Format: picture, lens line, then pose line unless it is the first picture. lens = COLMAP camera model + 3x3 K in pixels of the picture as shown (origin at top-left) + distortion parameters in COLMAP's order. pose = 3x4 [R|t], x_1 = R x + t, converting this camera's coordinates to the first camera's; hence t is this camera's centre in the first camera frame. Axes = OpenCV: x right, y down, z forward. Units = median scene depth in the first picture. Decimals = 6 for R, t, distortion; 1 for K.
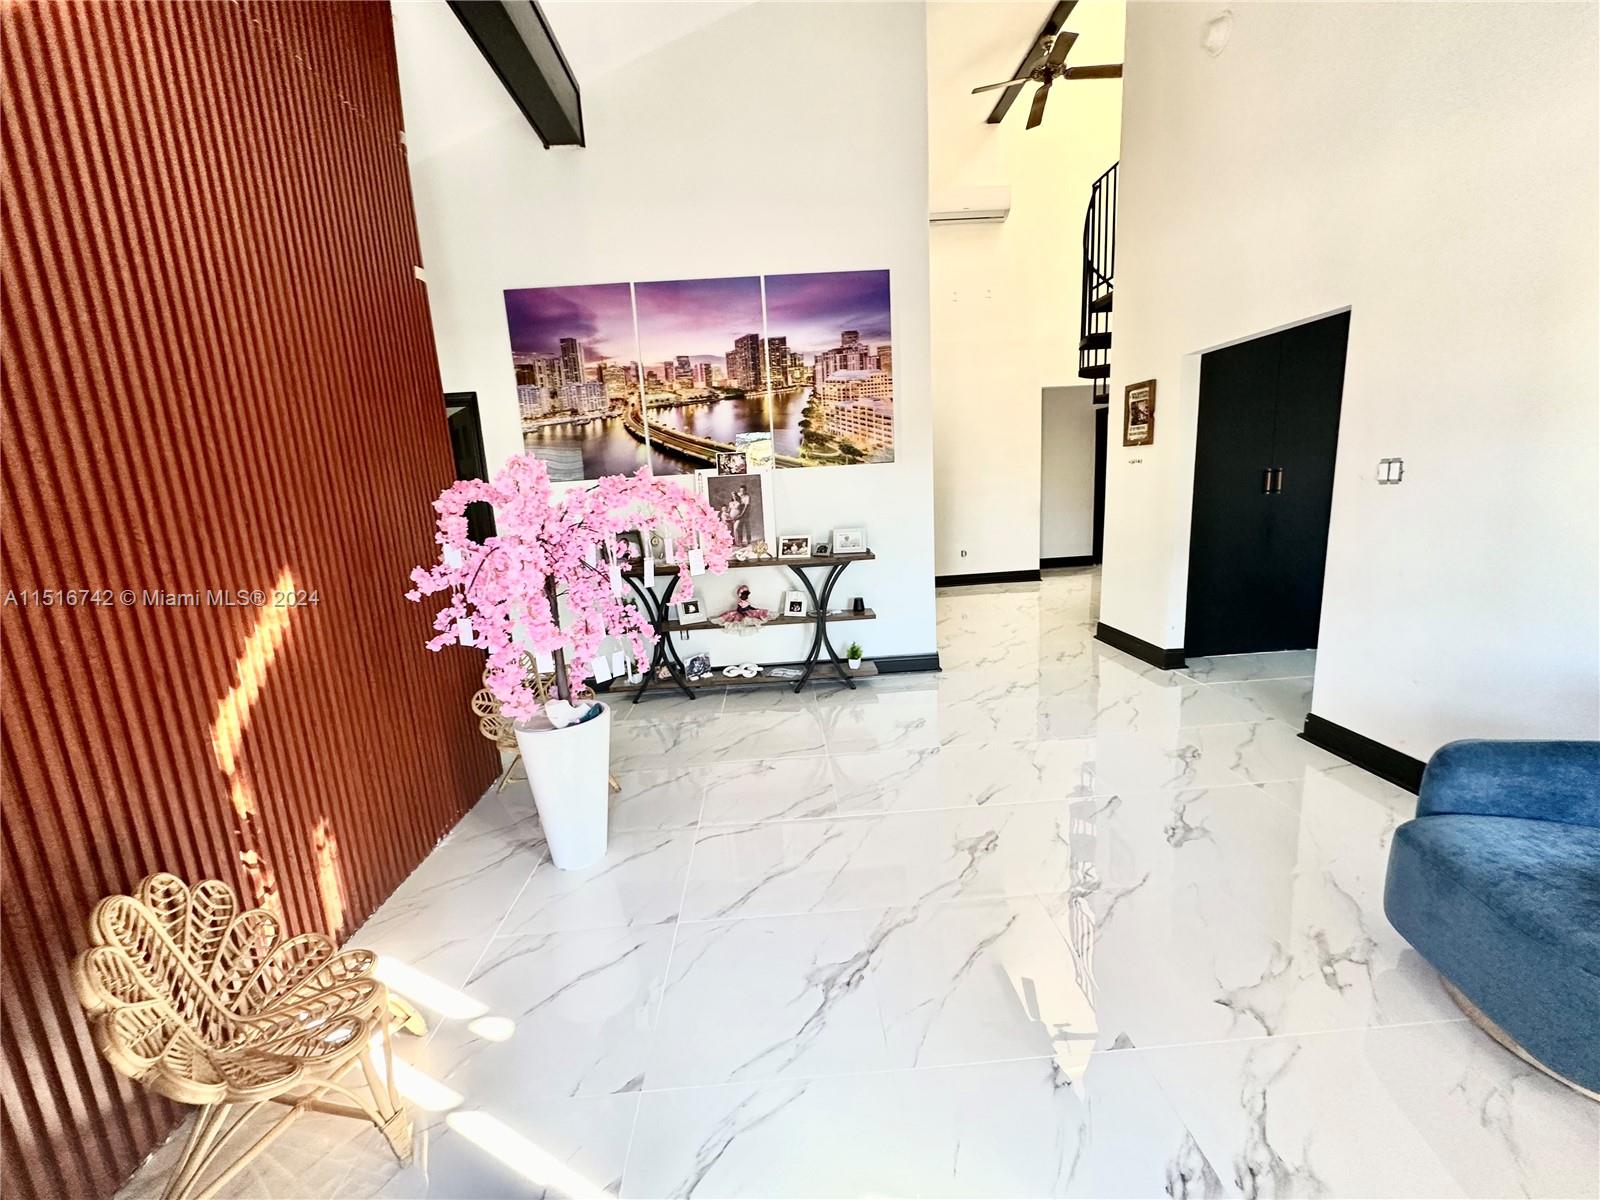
lens RADIAL K [[637.9, 0, 798.9], [0, 637.9, 604.5], [0, 0, 1]] dist [-0.001313, 0.000064]
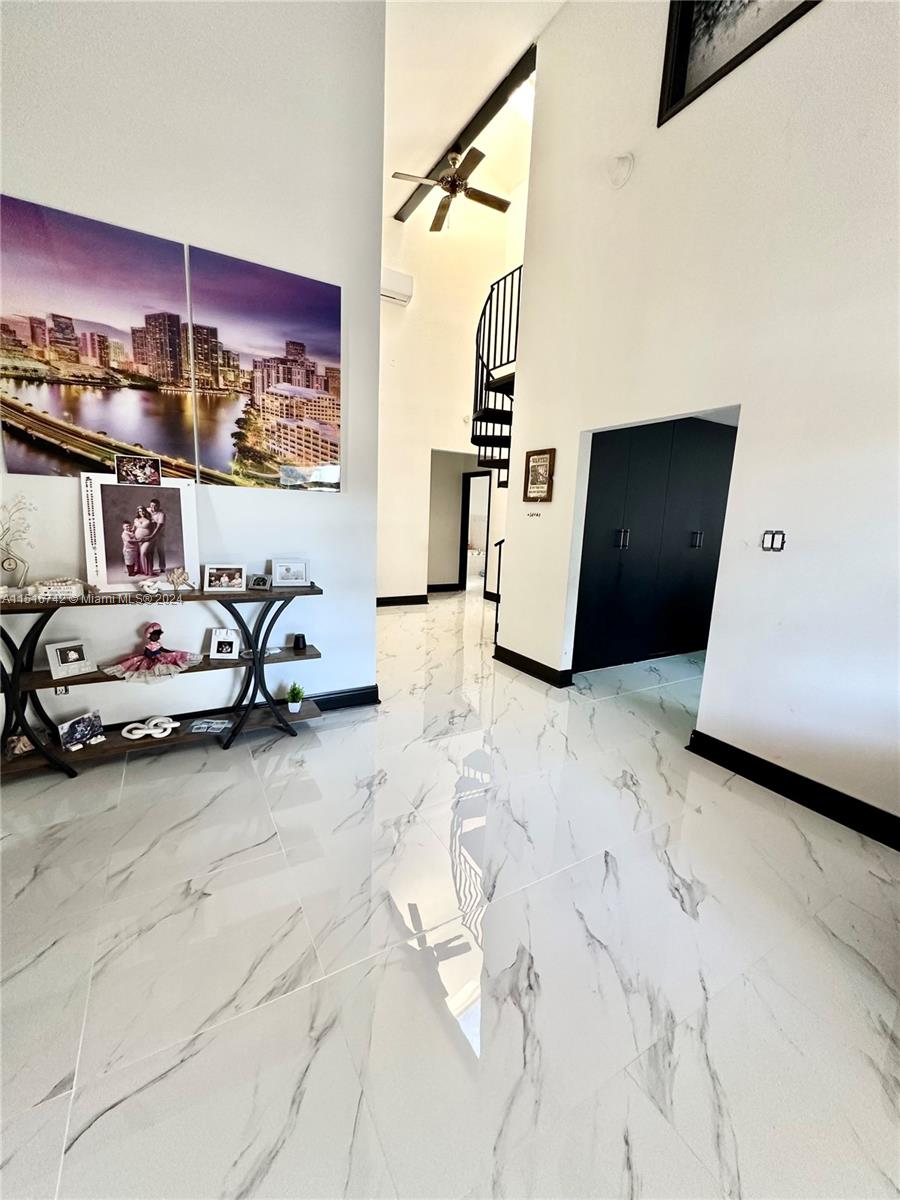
lens RADIAL K [[478.5, 0, 449.8], [0, 478.5, 600.2], [0, 0, 1]] dist [-0.001313, 0.000064]
pose [[0.881059, 0.007931, 0.472941, -0.043640], [0.001795, 0.999796, -0.020109, -0.046871], [-0.473004, 0.018566, 0.880865, 0.295279]]
